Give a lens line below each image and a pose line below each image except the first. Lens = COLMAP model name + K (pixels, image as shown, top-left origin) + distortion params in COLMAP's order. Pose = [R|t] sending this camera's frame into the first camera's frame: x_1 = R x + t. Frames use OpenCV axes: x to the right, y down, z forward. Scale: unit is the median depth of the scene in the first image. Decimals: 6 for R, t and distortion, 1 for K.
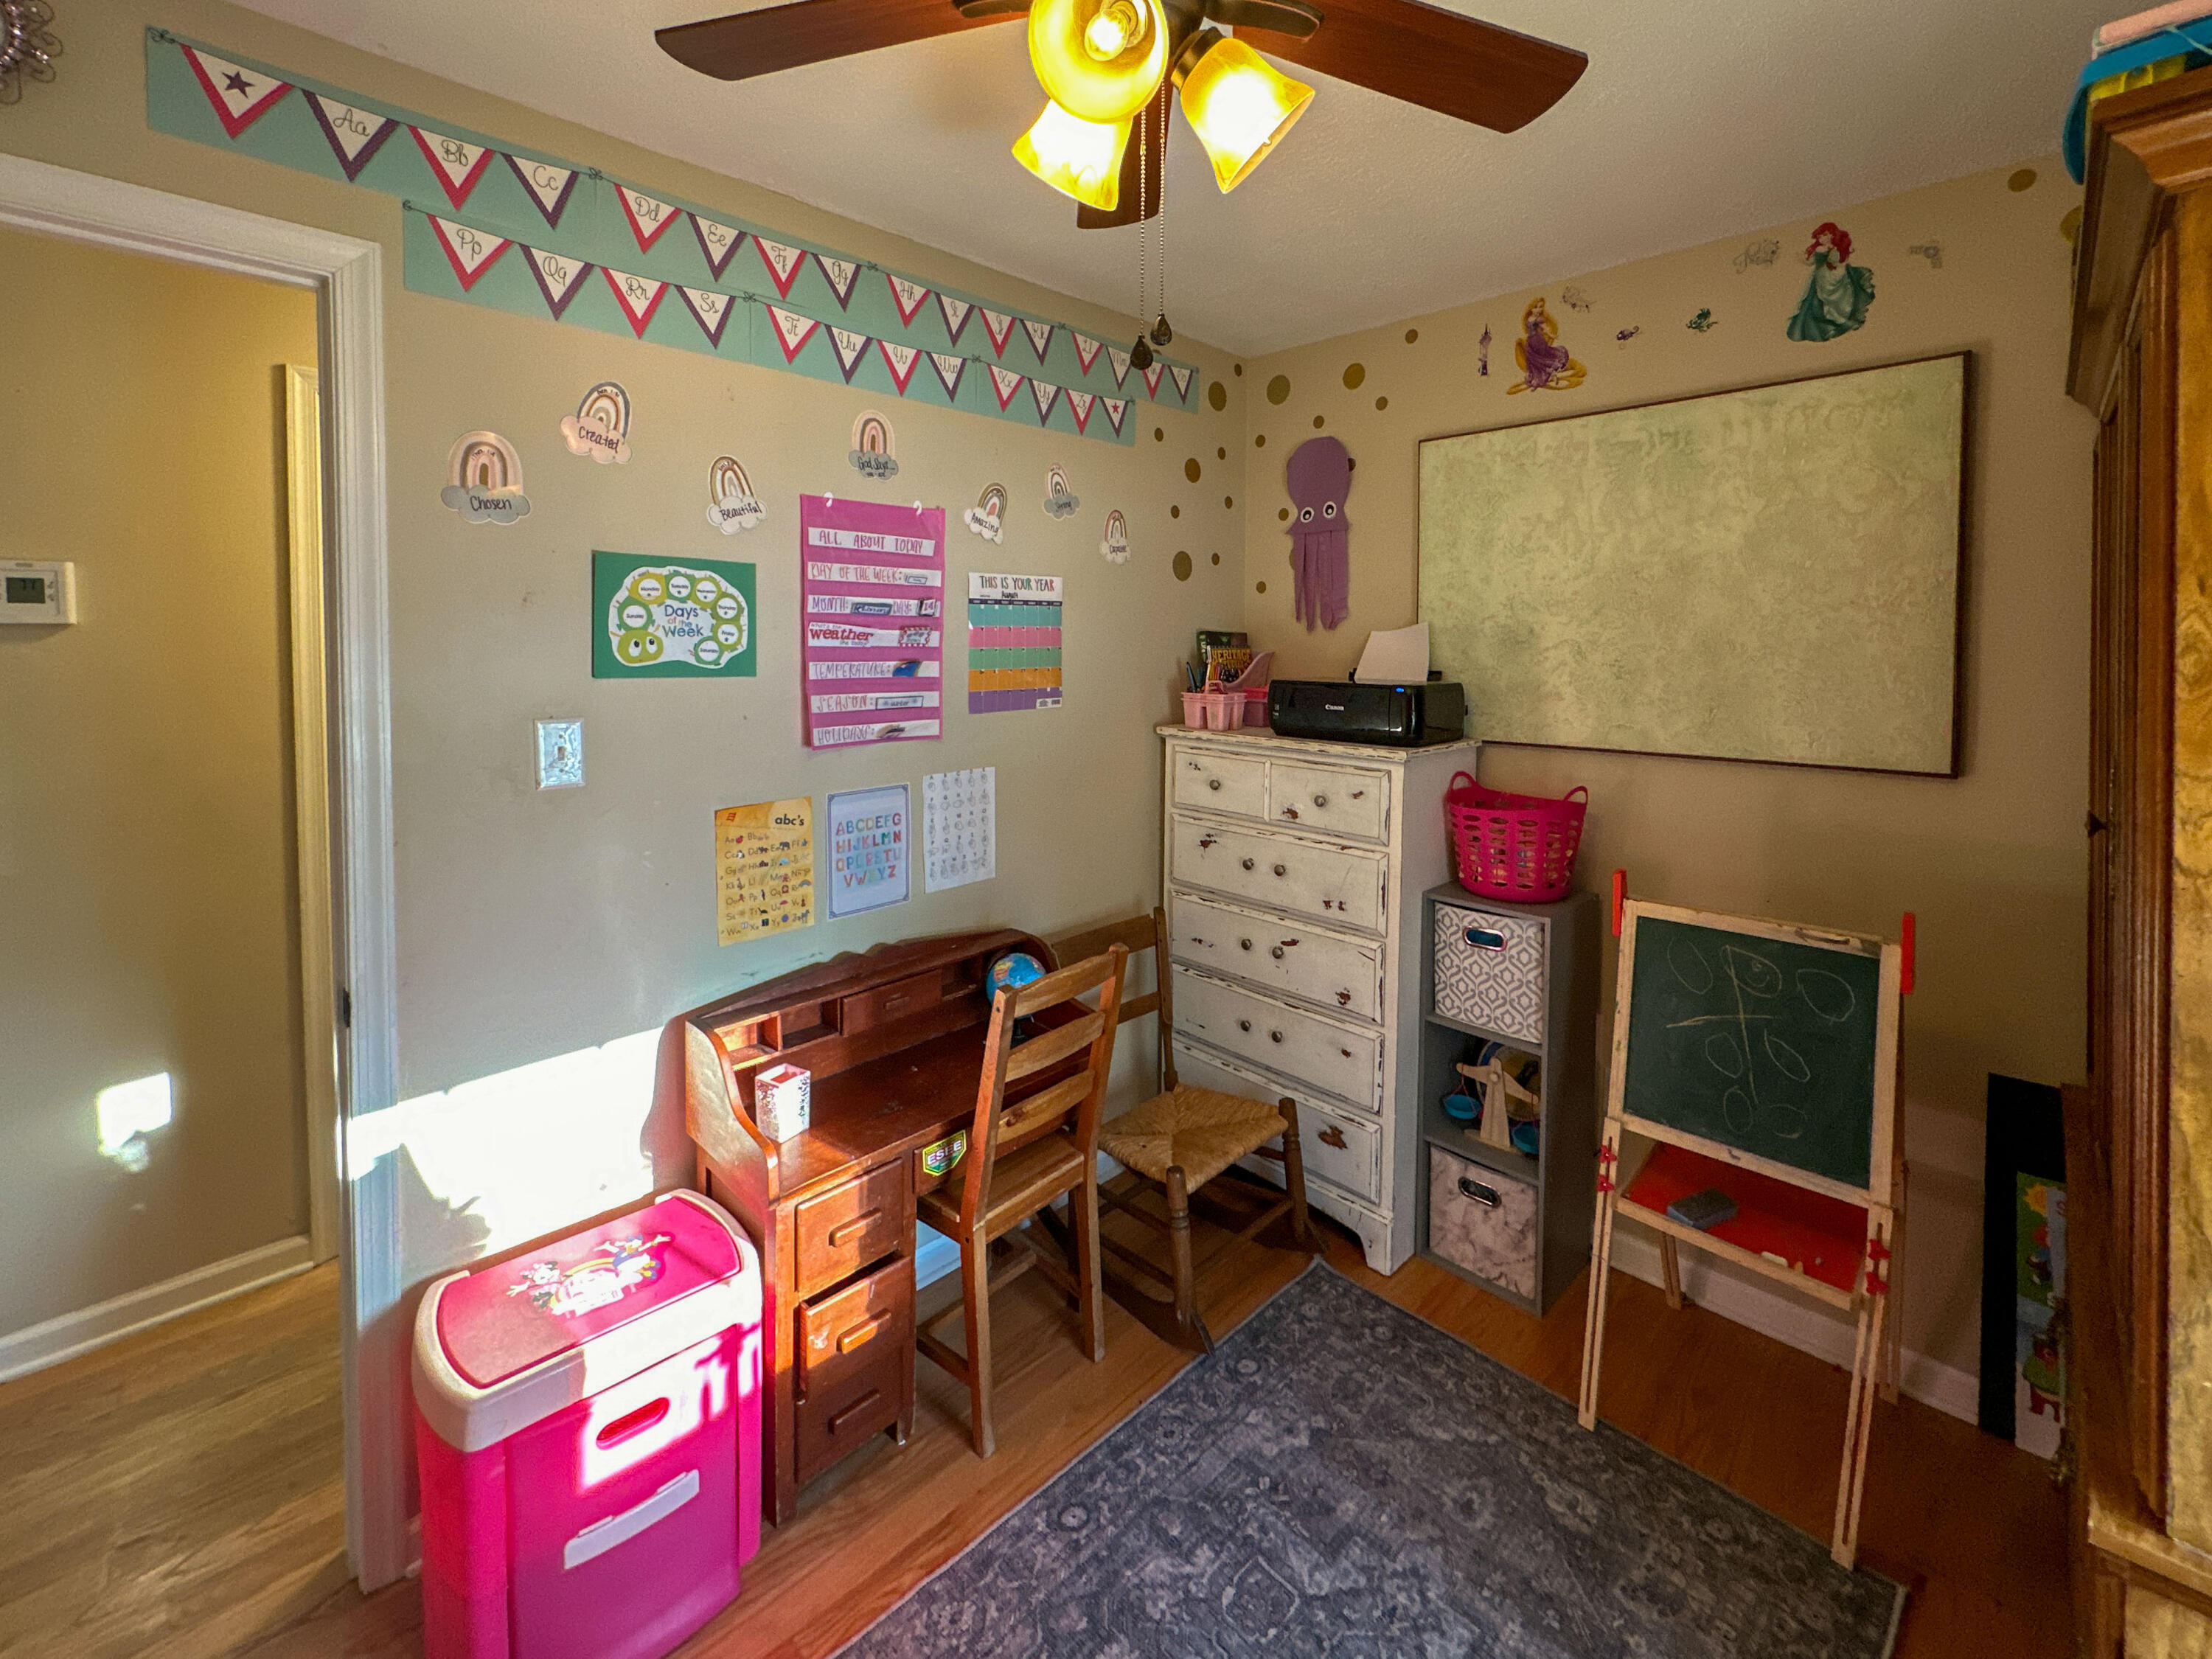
lens RADIAL K [[910.6, 0, 1107.3], [0, 910.6, 803.8], [0, 0, 1]] dist [-0.002209, 0.000241]
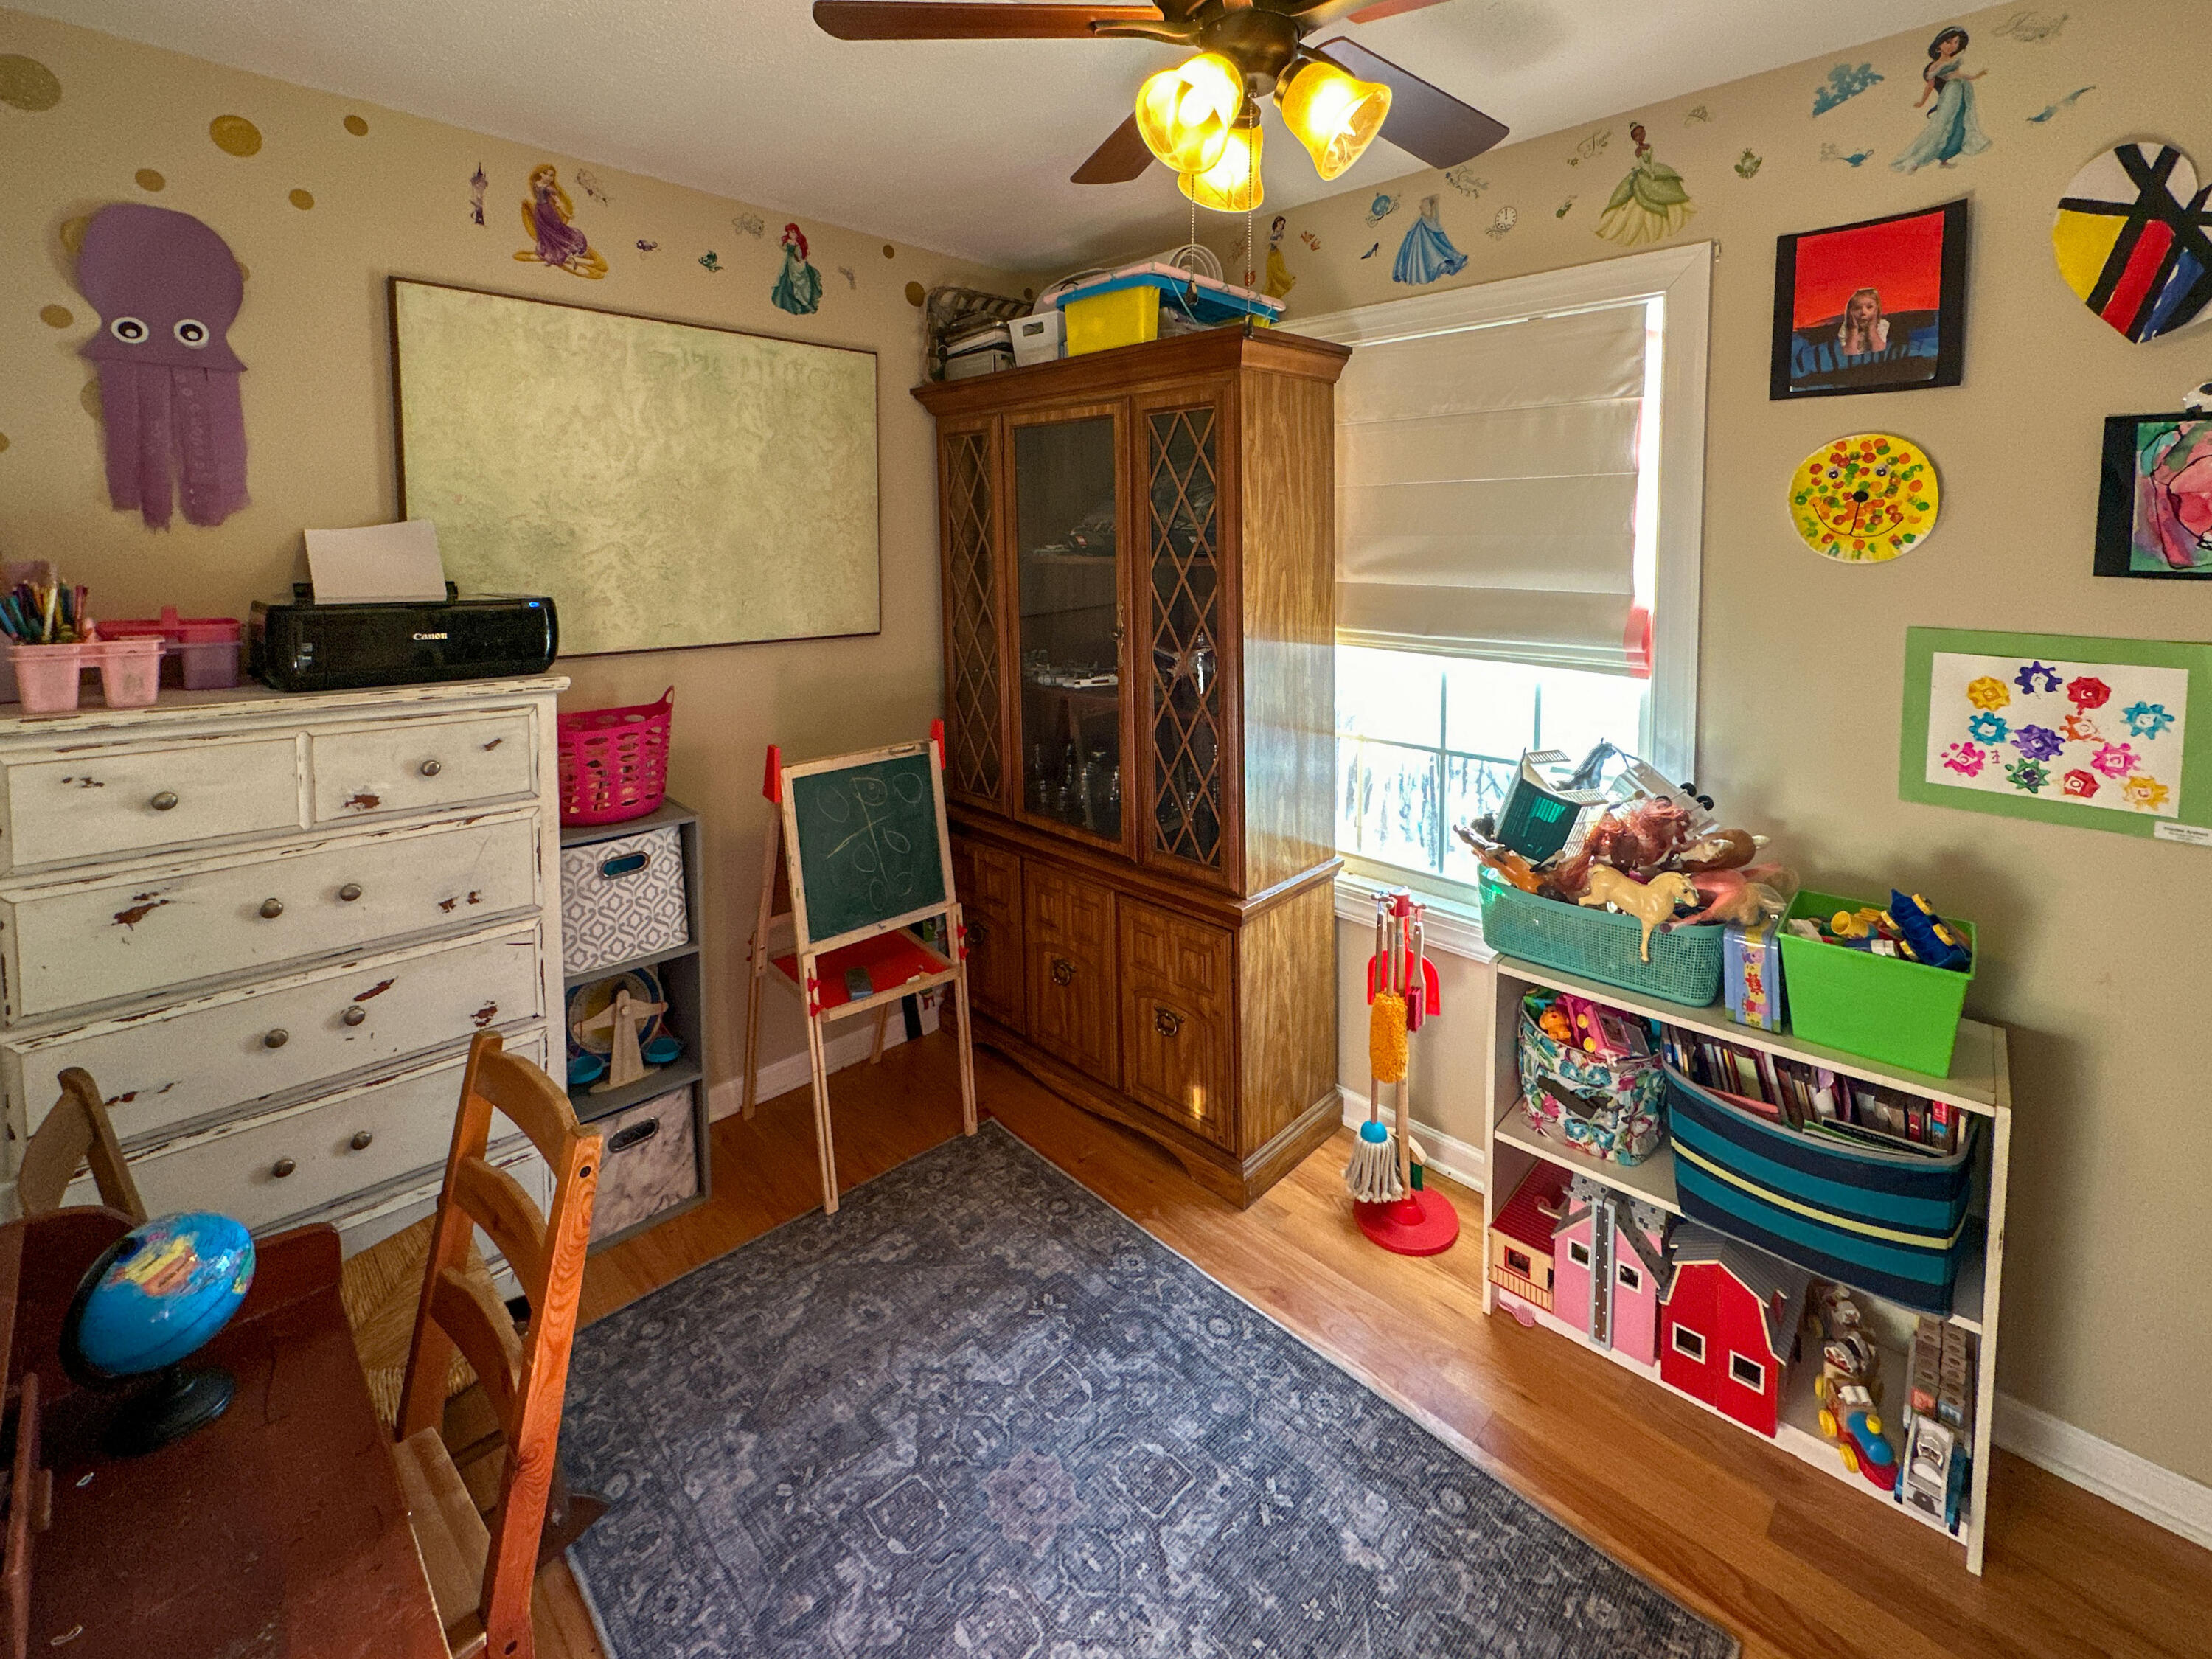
lens RADIAL K [[954.1, 0, 1107.0], [0, 954.1, 744.9], [0, 0, 1]] dist [-0.000289, -0.000076]
pose [[0.001935, -0.206588, 0.978426, -0.564496], [0.173904, 0.963589, 0.203112, -0.091294], [-0.984761, 0.169760, 0.037791, 0.500415]]
